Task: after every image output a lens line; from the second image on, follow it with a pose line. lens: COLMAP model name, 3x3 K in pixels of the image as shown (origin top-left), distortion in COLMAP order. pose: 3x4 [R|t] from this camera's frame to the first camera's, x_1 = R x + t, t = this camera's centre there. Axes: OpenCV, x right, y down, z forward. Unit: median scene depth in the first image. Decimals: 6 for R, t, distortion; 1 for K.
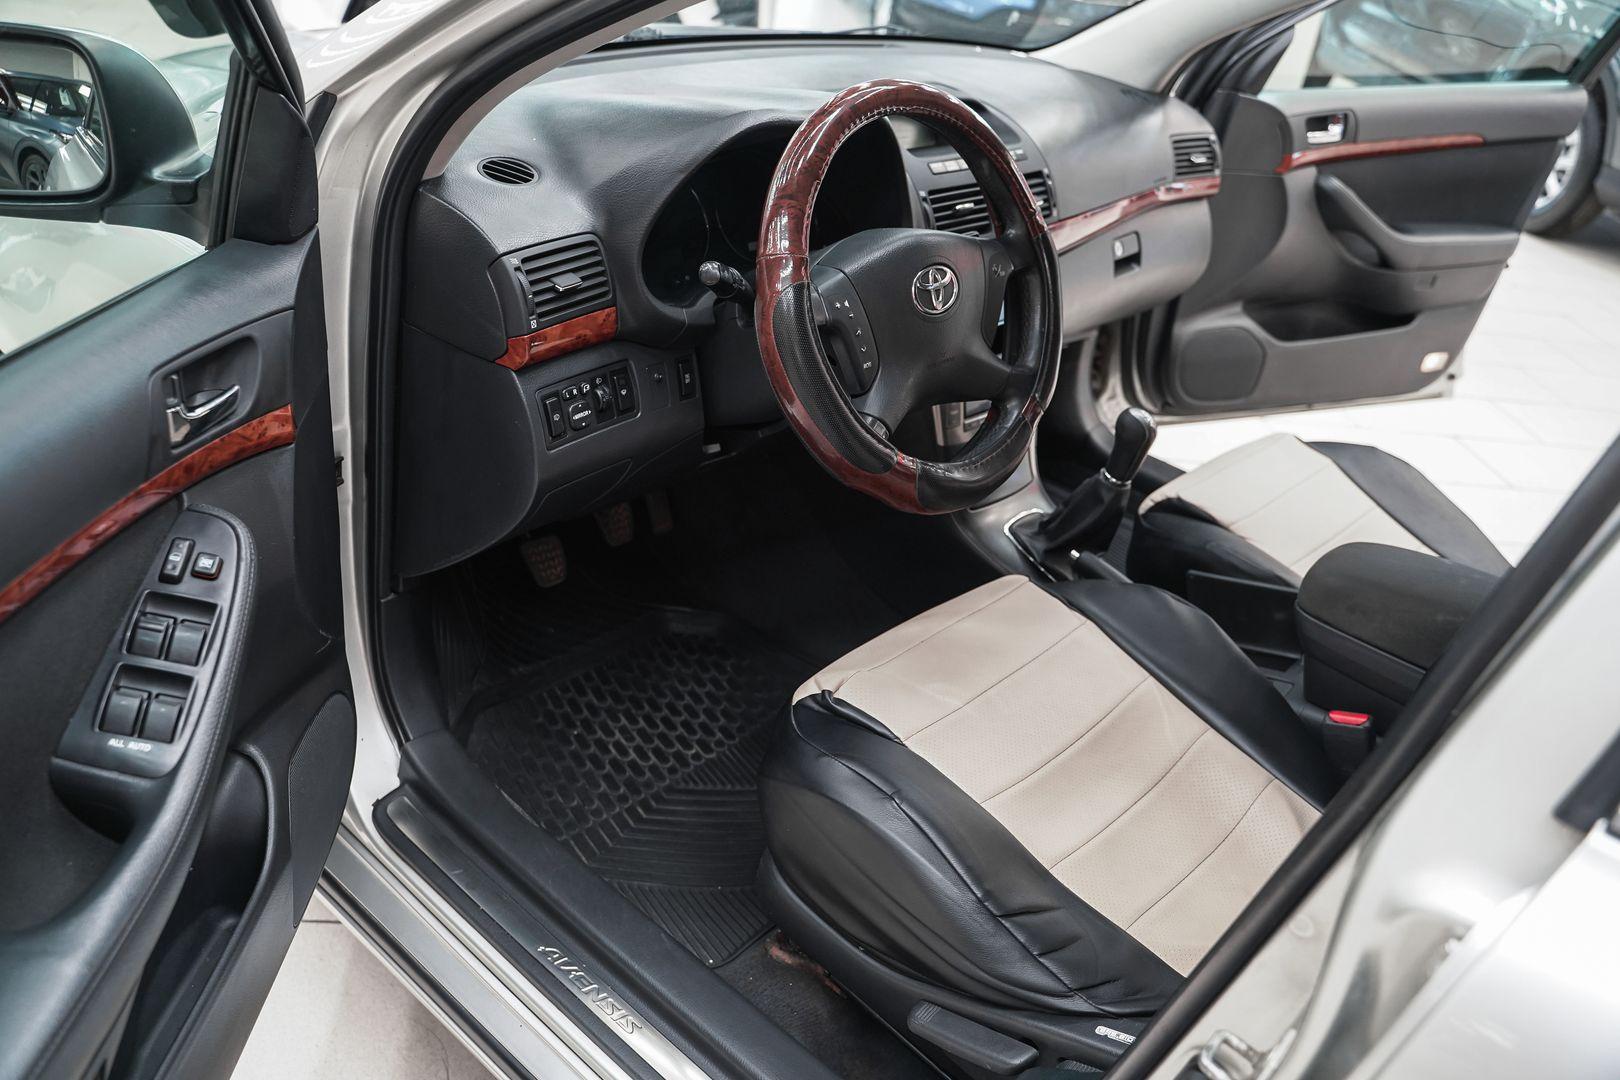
lens RADIAL K [[1330.0, 0, 823.8], [0, 1330.0, 545.6], [0, 0, 1]] dist [-0.120318, 0.095757]
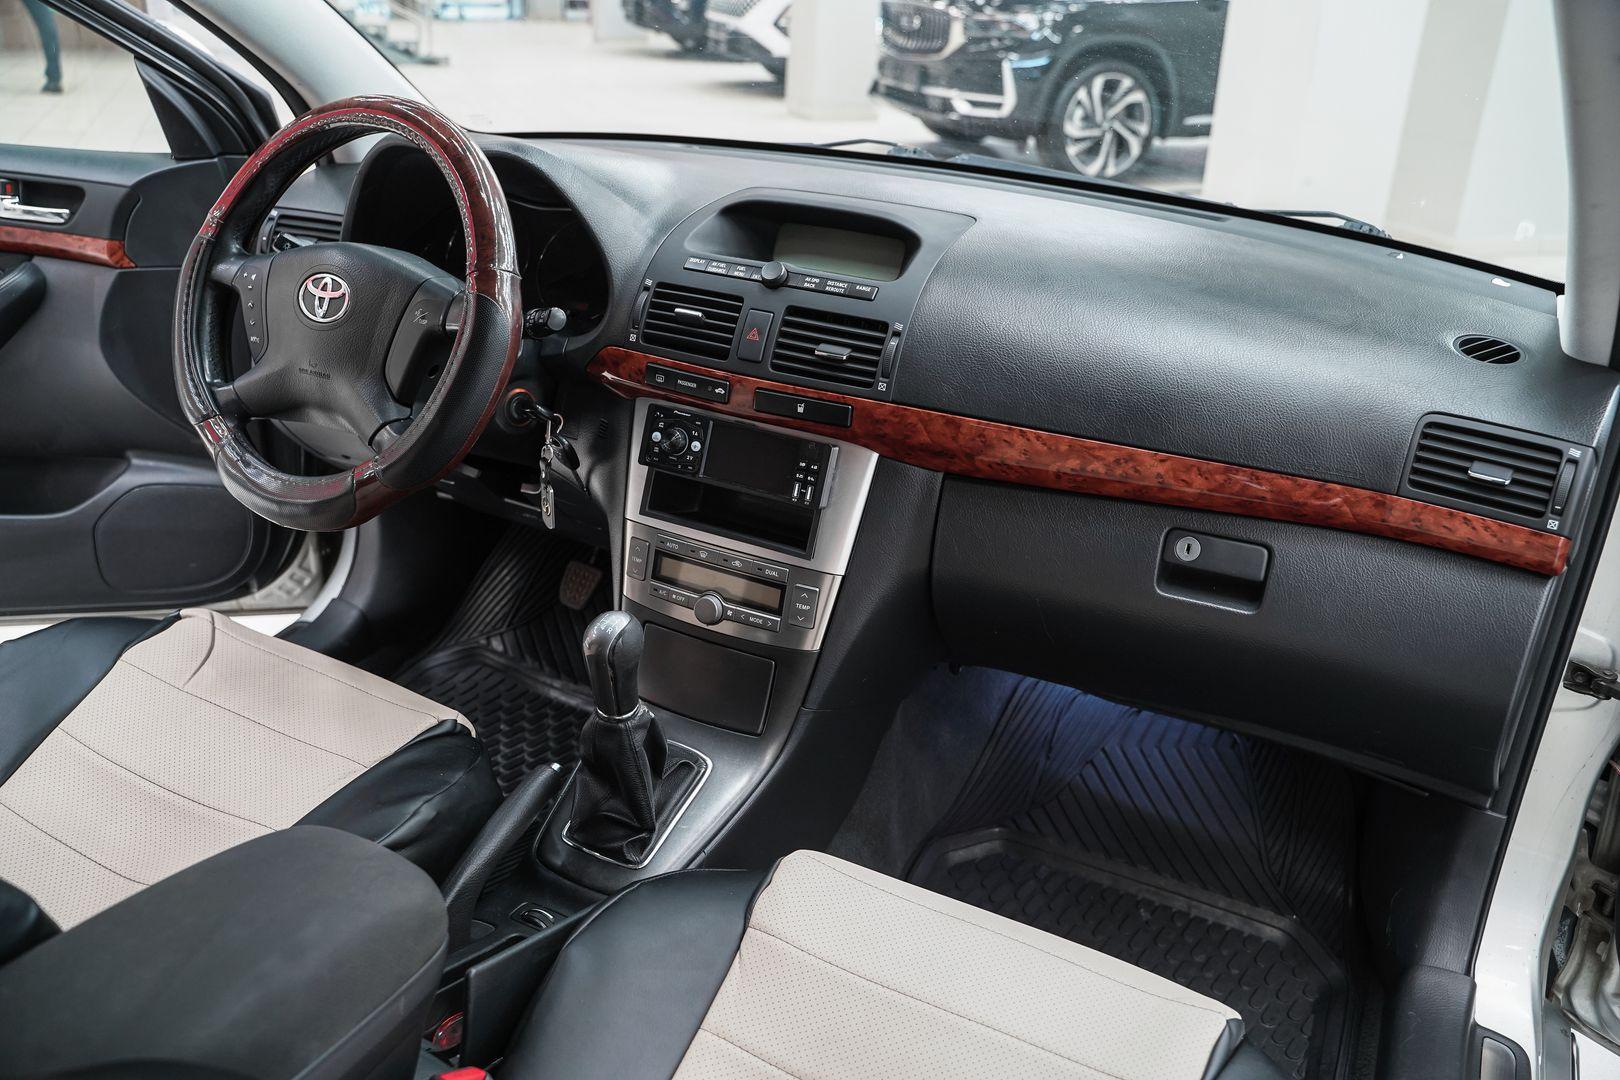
lens RADIAL K [[1330.0, 0, 829.7], [0, 1330.0, 530.6], [0, 0, 1]] dist [-0.120318, 0.095757]
pose [[0.262987, 0.276416, -0.924355, 0.829117], [-0.503274, 0.856706, 0.113001, -0.253687], [0.823136, 0.435486, 0.364415, 0.763033]]
